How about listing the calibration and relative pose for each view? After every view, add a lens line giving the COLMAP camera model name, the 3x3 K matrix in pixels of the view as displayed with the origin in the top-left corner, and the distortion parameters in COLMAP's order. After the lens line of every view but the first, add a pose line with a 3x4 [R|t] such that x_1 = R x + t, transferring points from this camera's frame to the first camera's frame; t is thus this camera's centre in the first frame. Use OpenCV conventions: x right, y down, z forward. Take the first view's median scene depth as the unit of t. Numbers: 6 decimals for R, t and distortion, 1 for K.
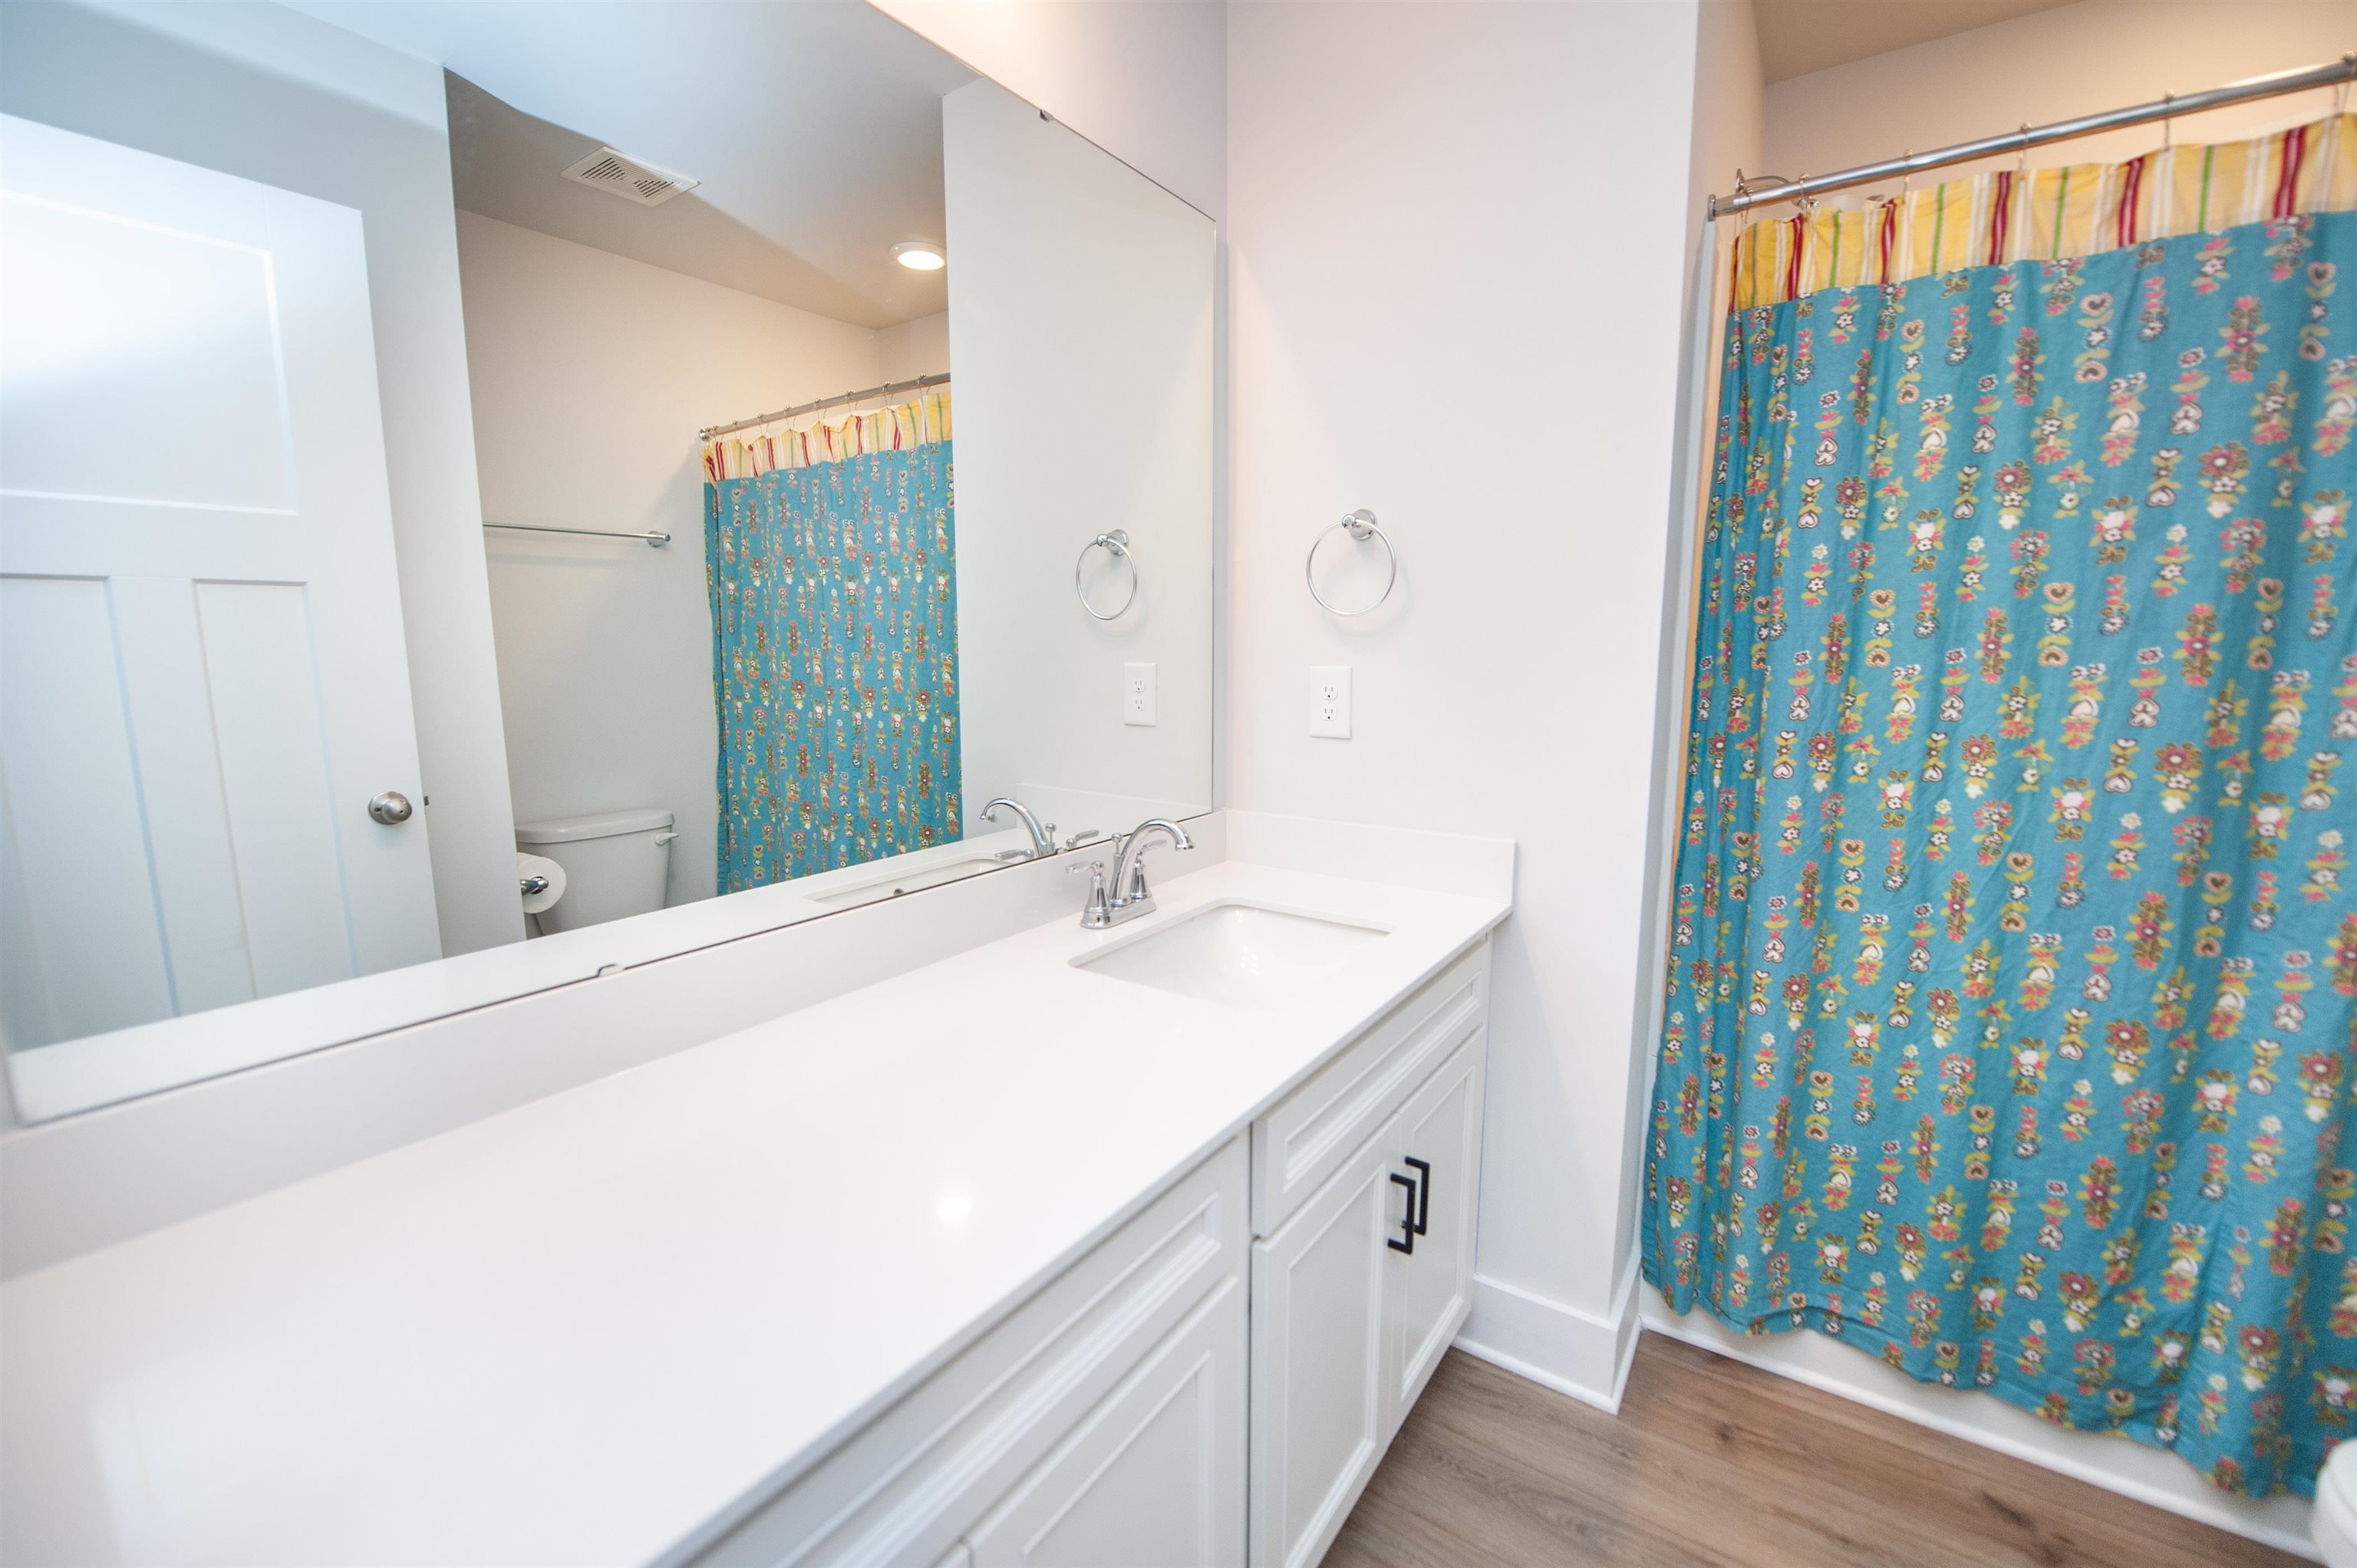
lens RADIAL K [[965.1, 0, 1178.4], [0, 965.1, 796.7], [0, 0, 1]] dist [-0.014015, -0.002915]
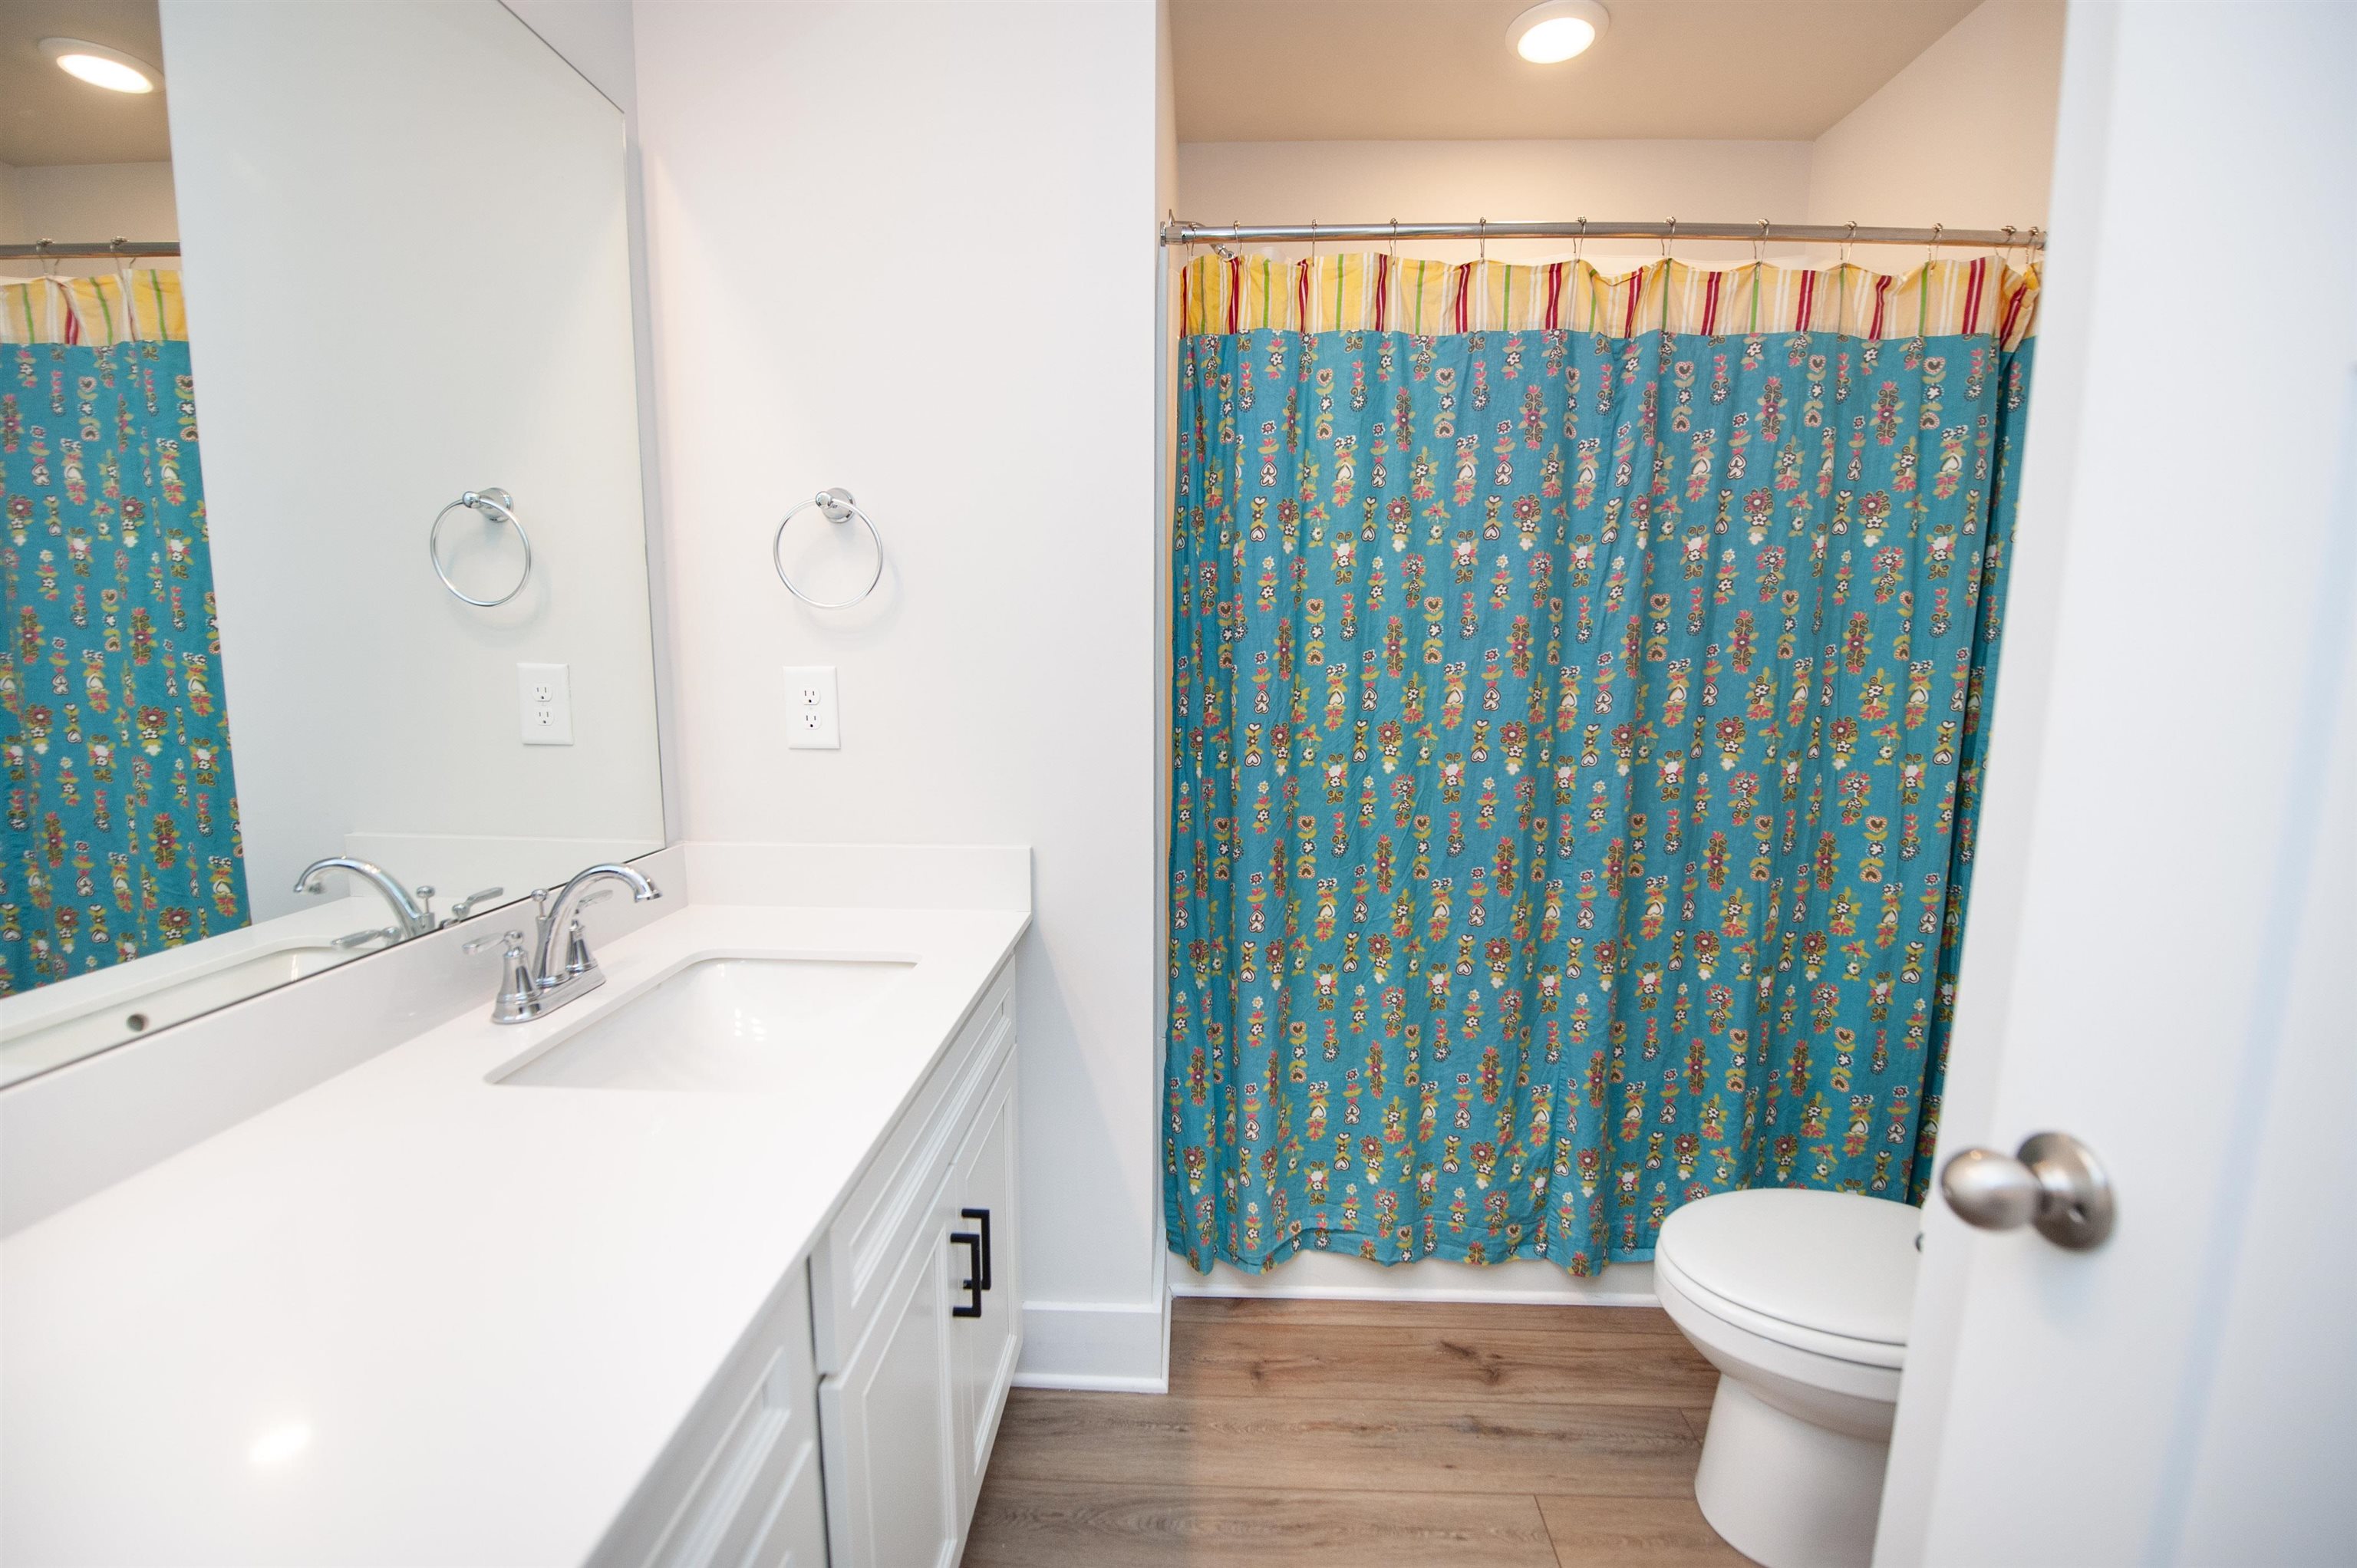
lens RADIAL K [[965.1, 0, 1178.6], [0, 965.1, 790.5], [0, 0, 1]] dist [-0.014015, -0.002915]
pose [[0.836943, -0.069508, 0.542858, -0.050753], [0.076479, 0.997024, 0.009748, -0.008657], [-0.541920, 0.033358, 0.839768, 0.113973]]
